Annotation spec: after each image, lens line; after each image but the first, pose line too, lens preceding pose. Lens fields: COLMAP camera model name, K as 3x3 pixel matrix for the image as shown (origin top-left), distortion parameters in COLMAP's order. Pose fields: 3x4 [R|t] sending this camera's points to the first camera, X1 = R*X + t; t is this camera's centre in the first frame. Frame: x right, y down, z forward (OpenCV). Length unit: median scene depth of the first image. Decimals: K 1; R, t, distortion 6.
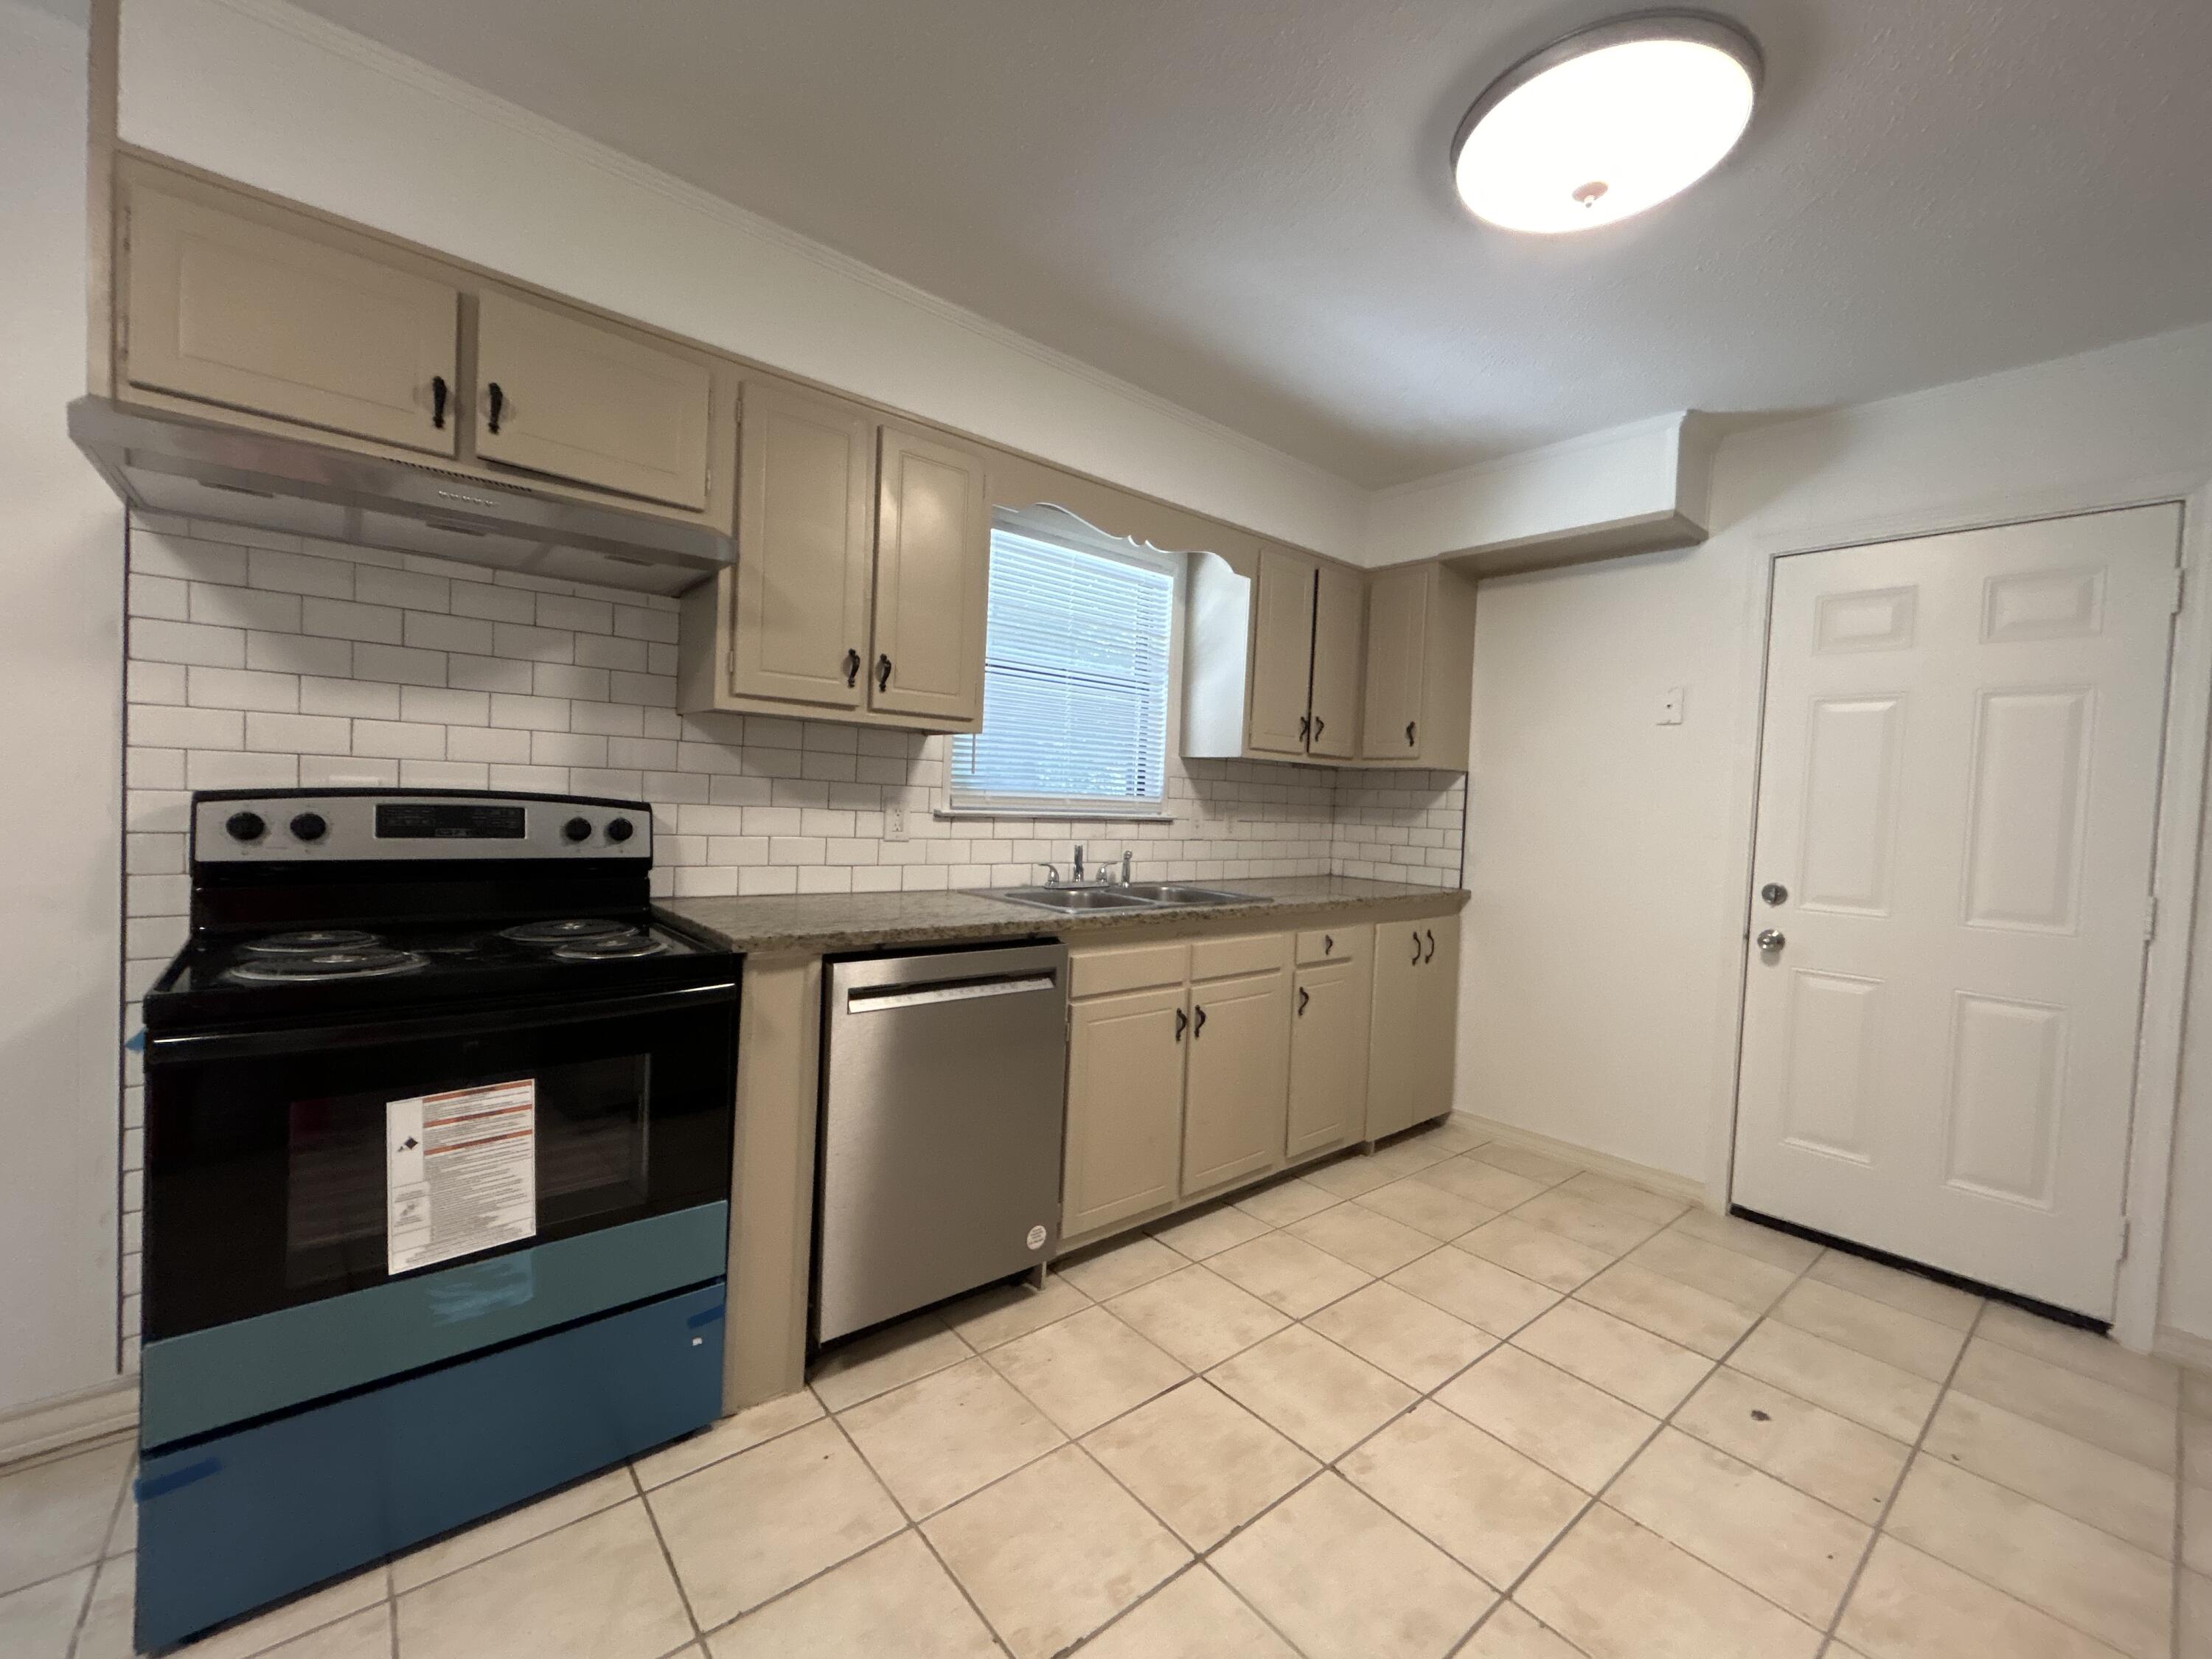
lens RADIAL K [[903.9, 0, 1110.0], [0, 903.9, 829.9], [0, 0, 1]] dist [-0.003657, 0.000046]
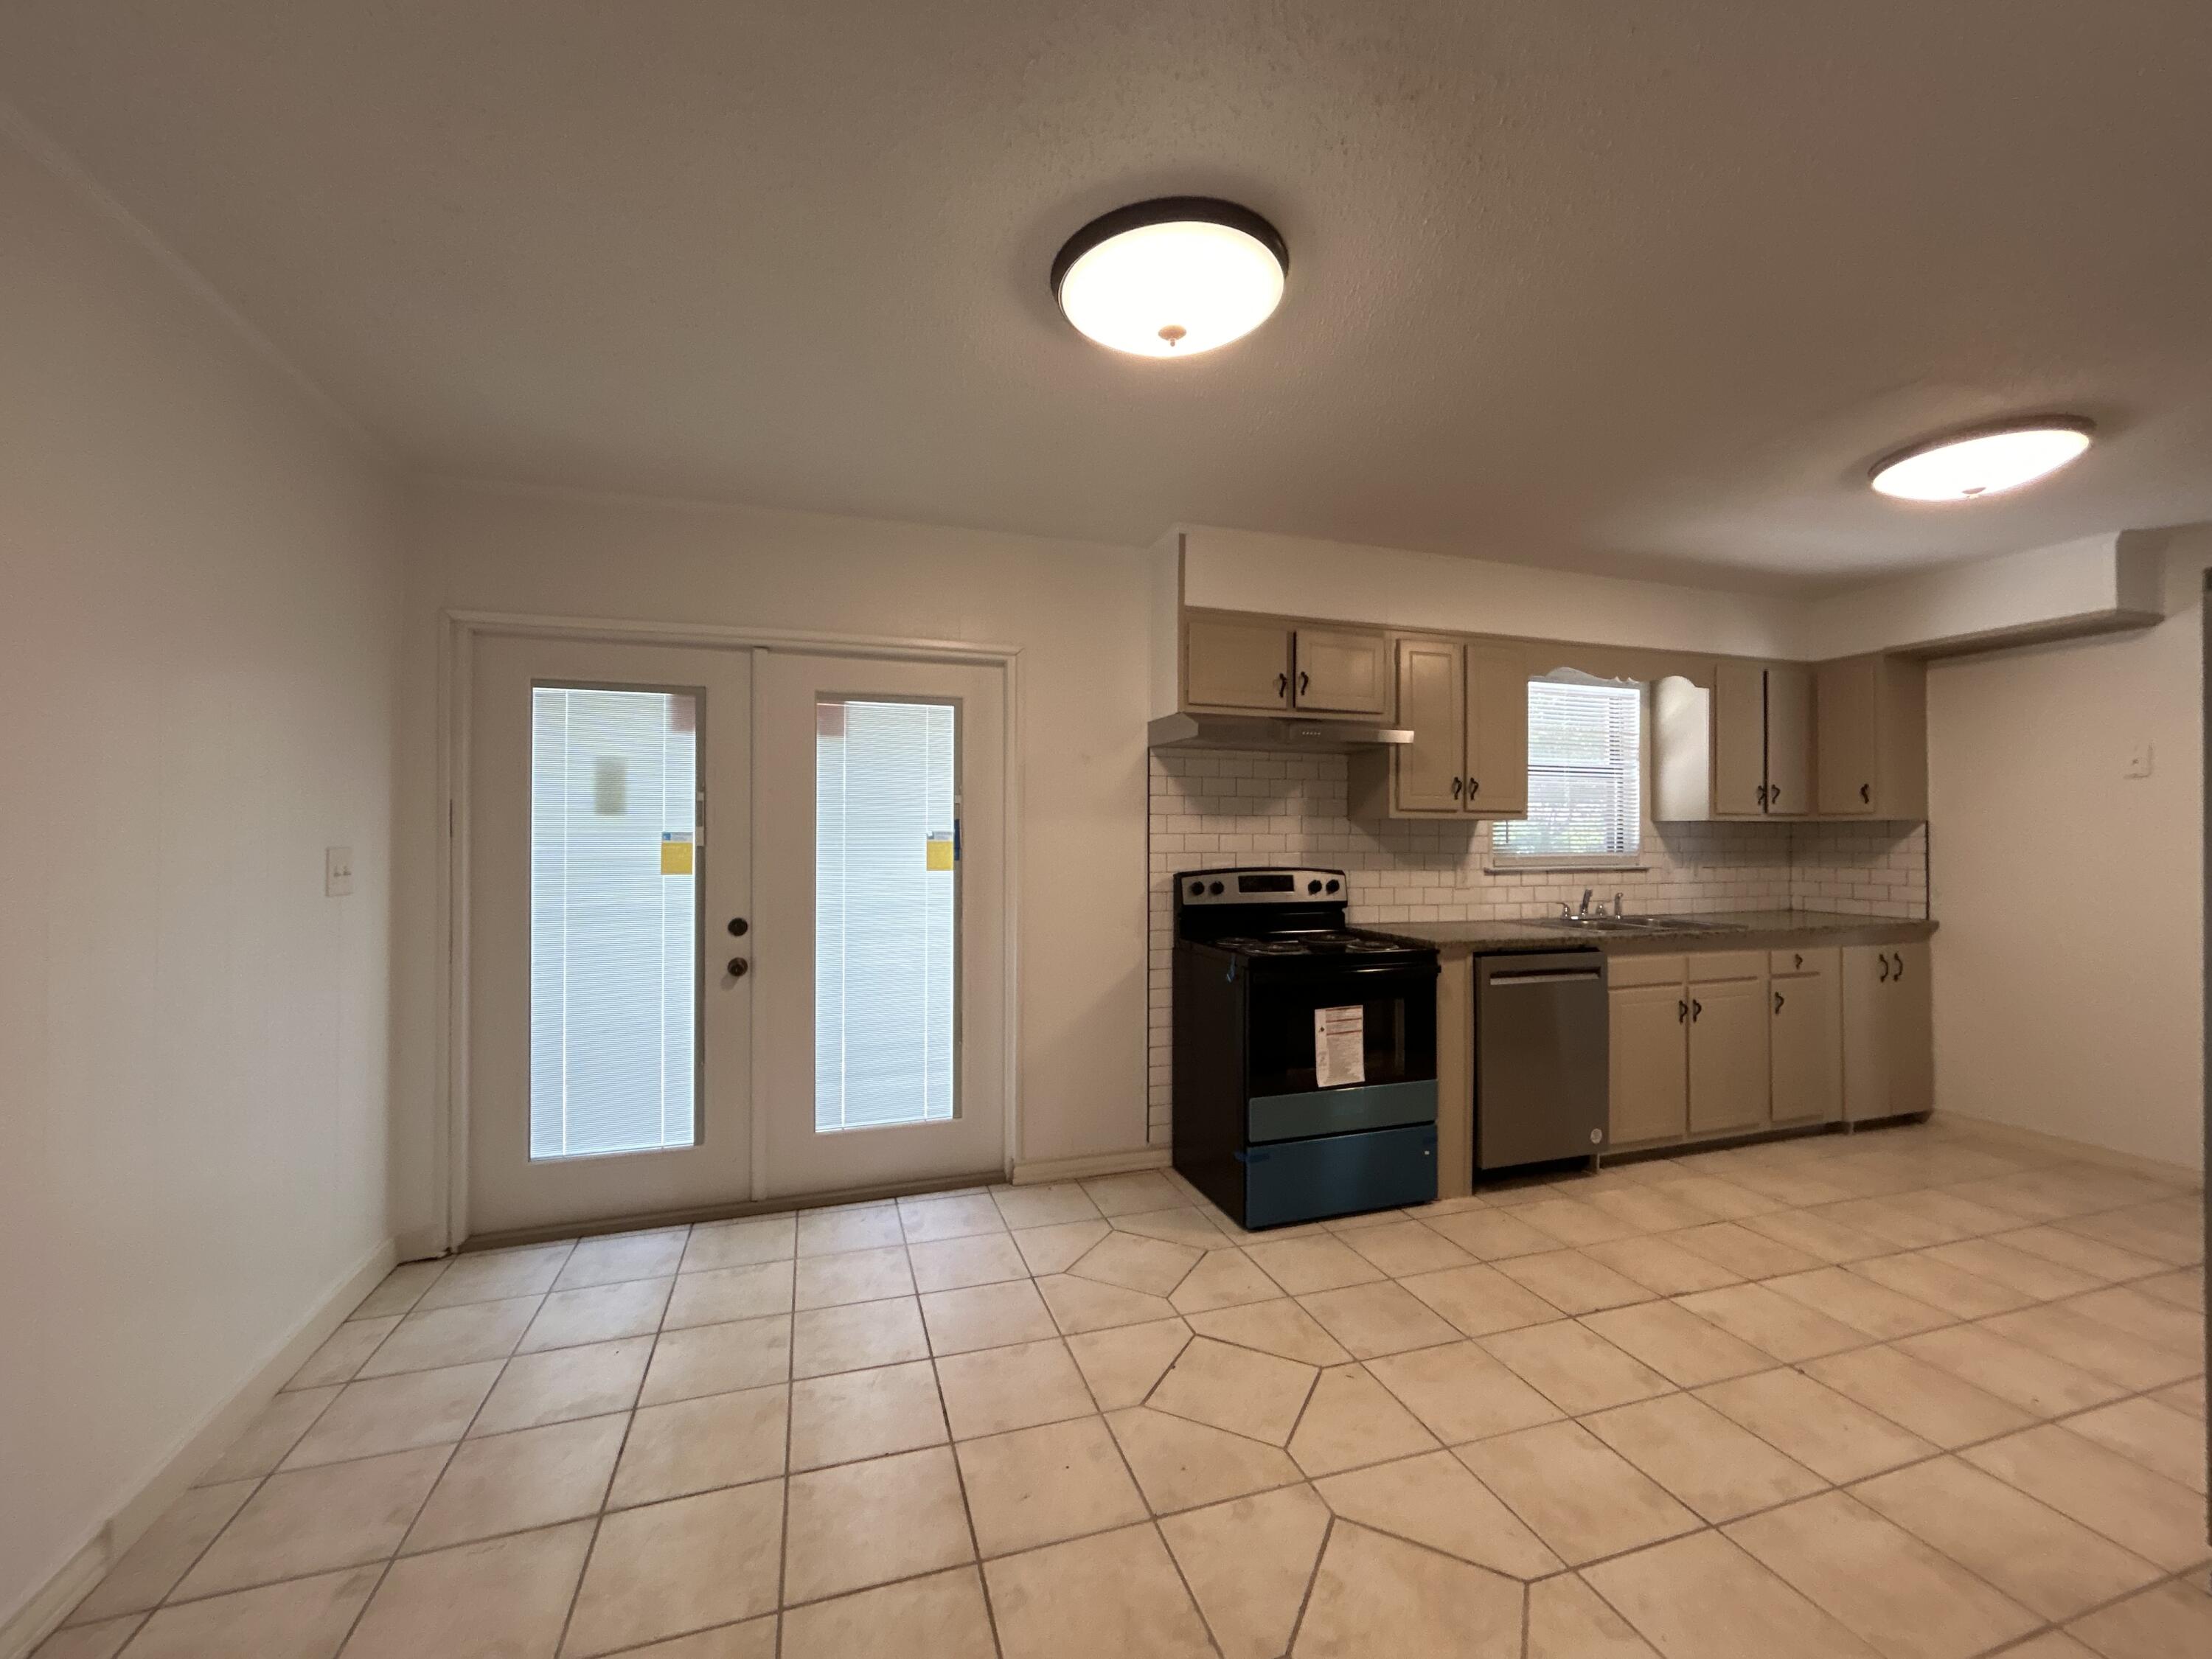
lens RADIAL K [[903.3, 0, 1108.3], [0, 903.3, 830.1], [0, 0, 1]] dist [0.000871, 0.000287]
pose [[0.926988, -0.044066, -0.372493, -0.222914], [0.025302, 0.998159, -0.055115, -0.019088], [0.374236, 0.041666, 0.926397, -0.702193]]
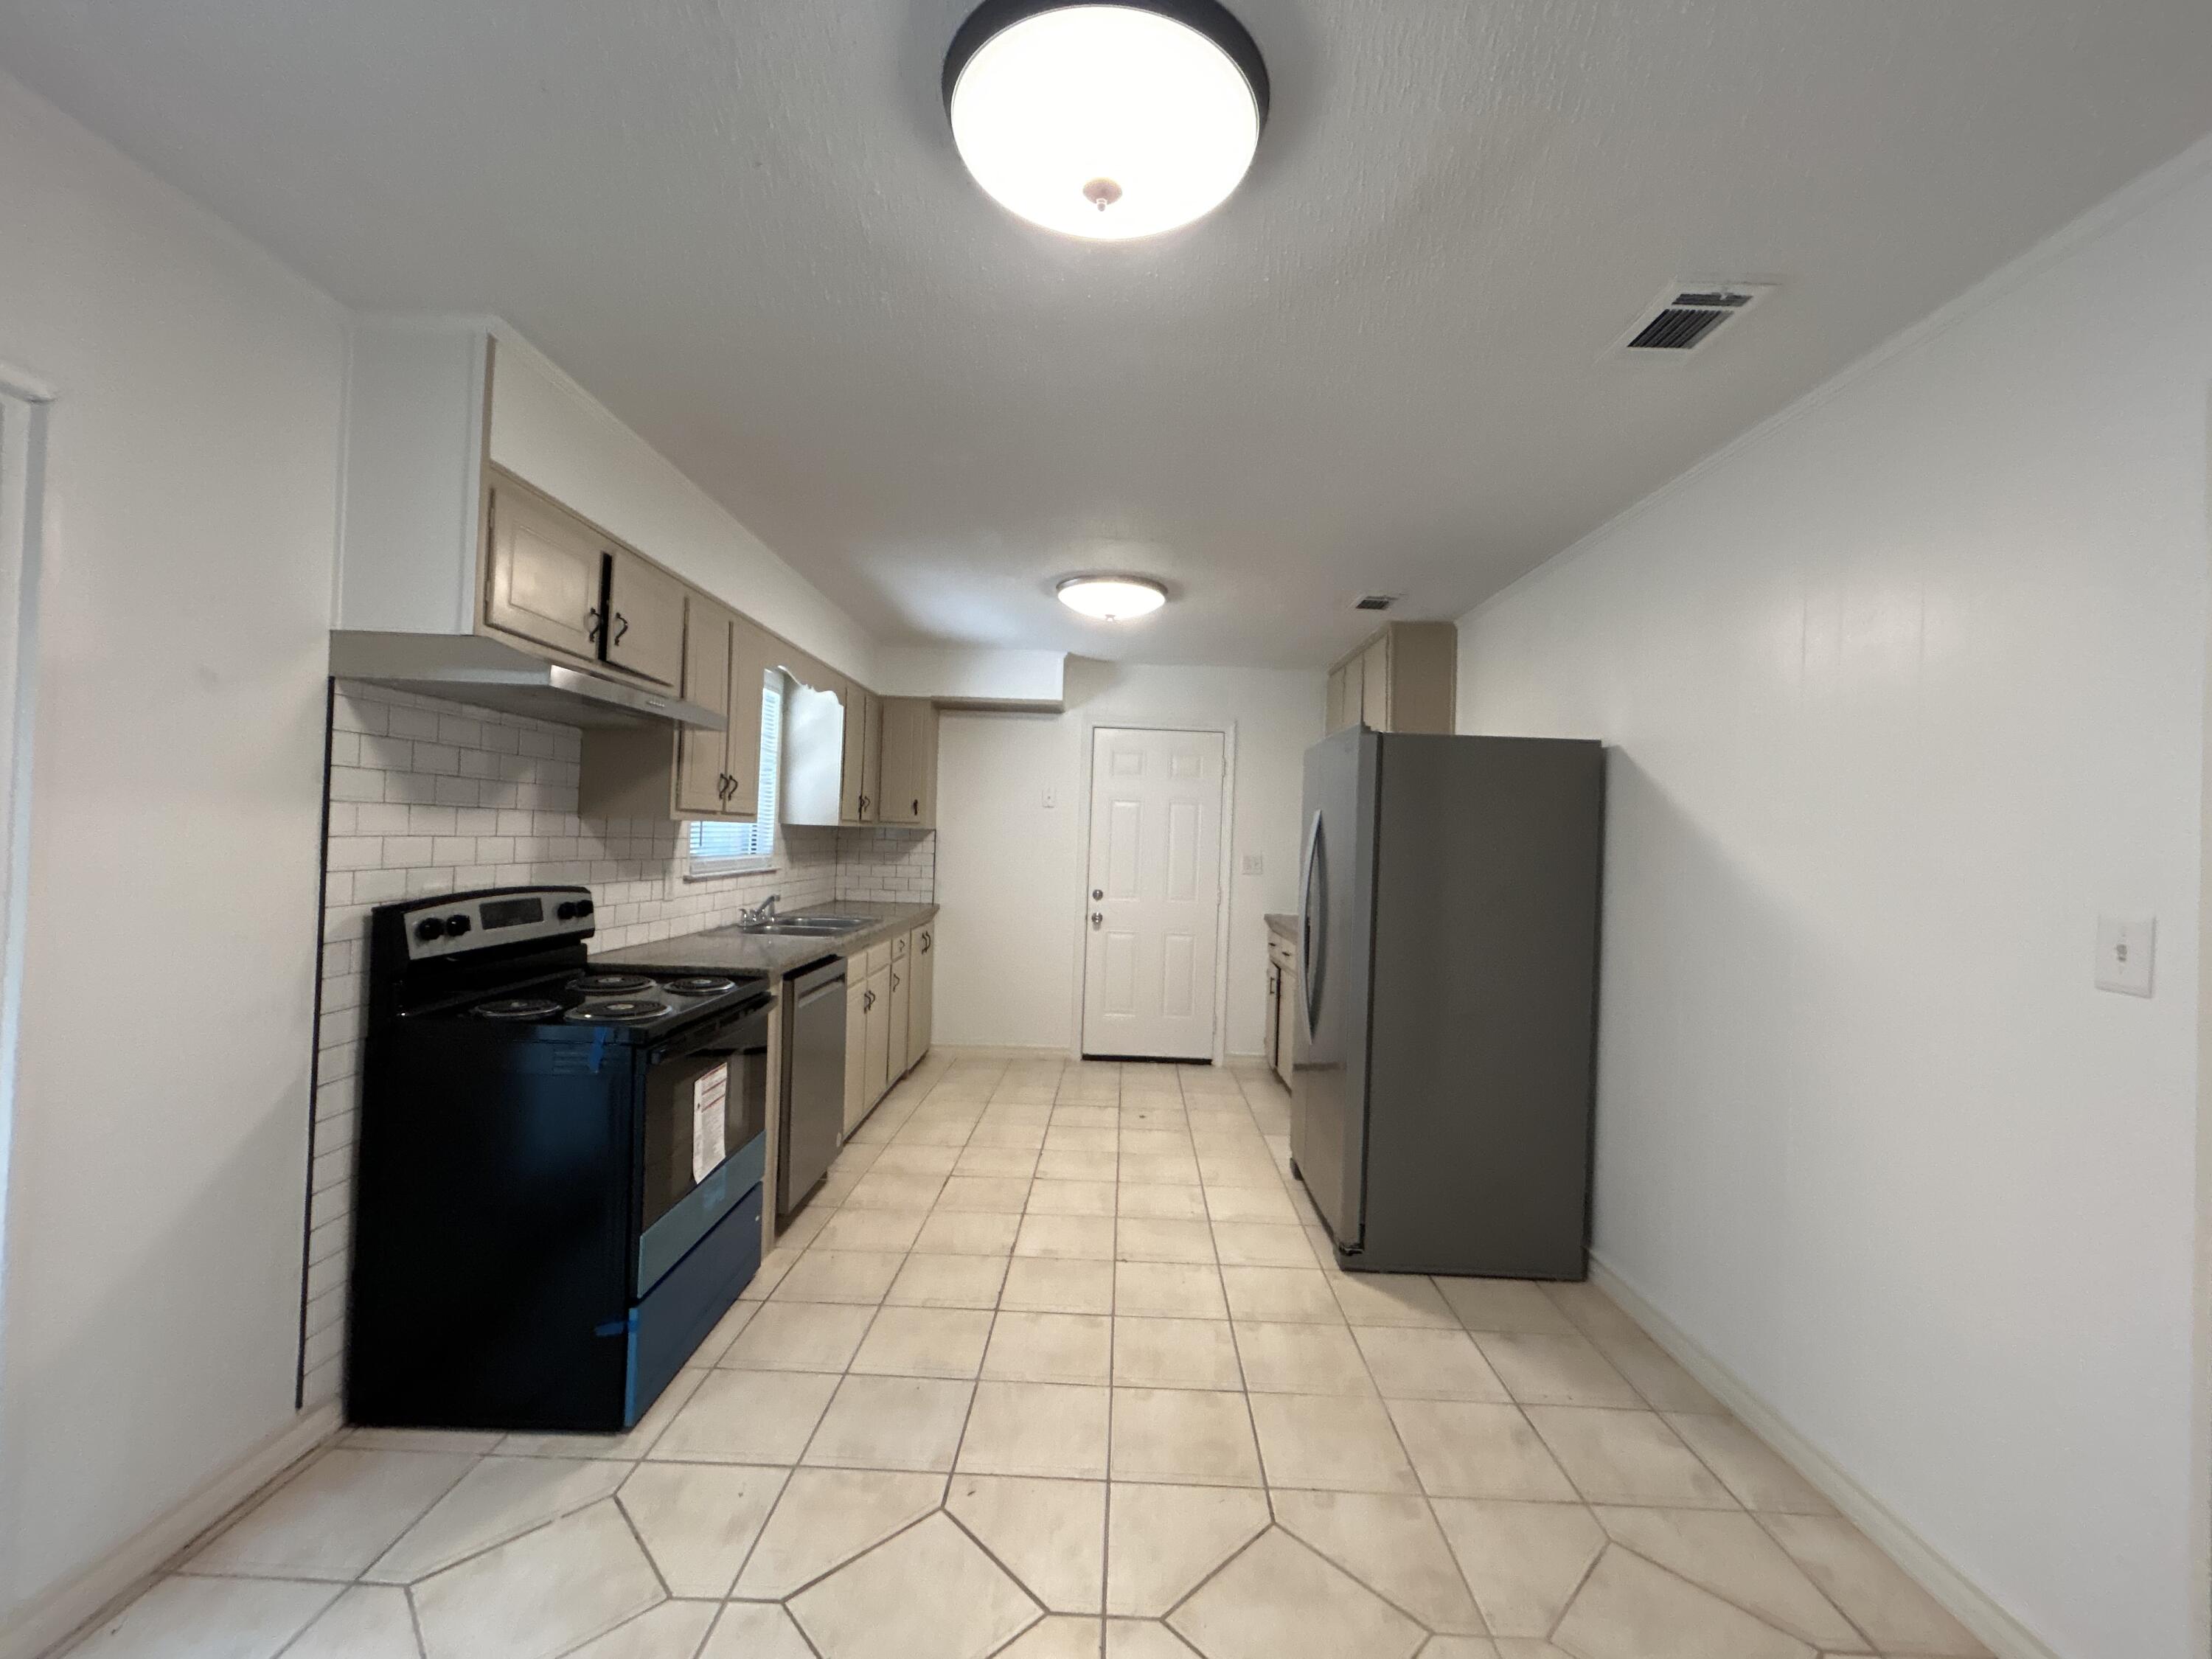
lens RADIAL K [[903.3, 0, 1108.3], [0, 903.3, 830.1], [0, 0, 1]] dist [0.000871, 0.000287]
pose [[0.656004, -0.014939, 0.754610, -0.834255], [0.021179, 0.999775, 0.001382, -0.081625], [-0.754460, 0.015075, 0.656173, -0.372837]]
